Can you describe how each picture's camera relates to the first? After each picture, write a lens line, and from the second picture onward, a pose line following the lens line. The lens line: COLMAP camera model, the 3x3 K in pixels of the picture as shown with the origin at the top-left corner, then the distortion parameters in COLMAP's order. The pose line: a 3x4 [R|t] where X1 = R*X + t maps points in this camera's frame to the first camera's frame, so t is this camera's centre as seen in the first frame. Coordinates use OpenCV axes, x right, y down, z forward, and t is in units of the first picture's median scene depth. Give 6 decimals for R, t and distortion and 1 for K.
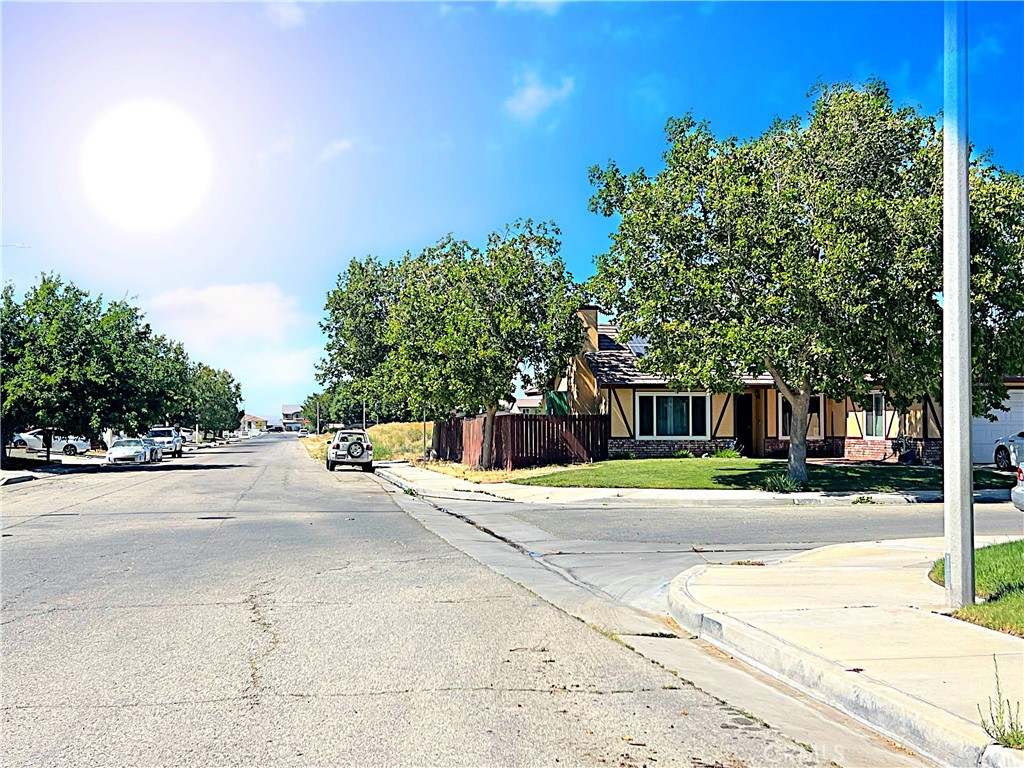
lens RADIAL K [[1416.8, 0, 512.0], [0, 1416.8, 385.6], [0, 0, 1]] dist [0.111680, 0.000000]
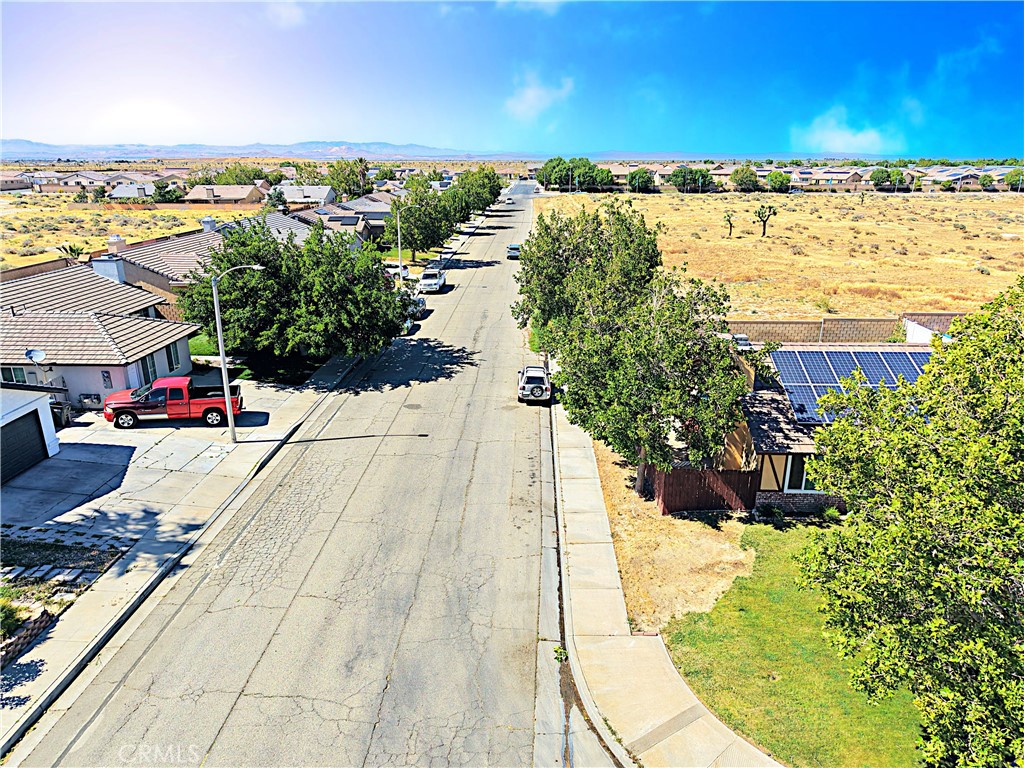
lens RADIAL K [[686.7, 0, 510.4], [0, 686.7, 381.2], [0, 0, 1]] dist [0.022066, -0.018037]
pose [[0.981504, 0.064274, -0.180331, -0.021313], [0.001411, 0.939502, 0.342540, -0.178182], [0.191437, -0.336459, 0.922034, 0.418081]]
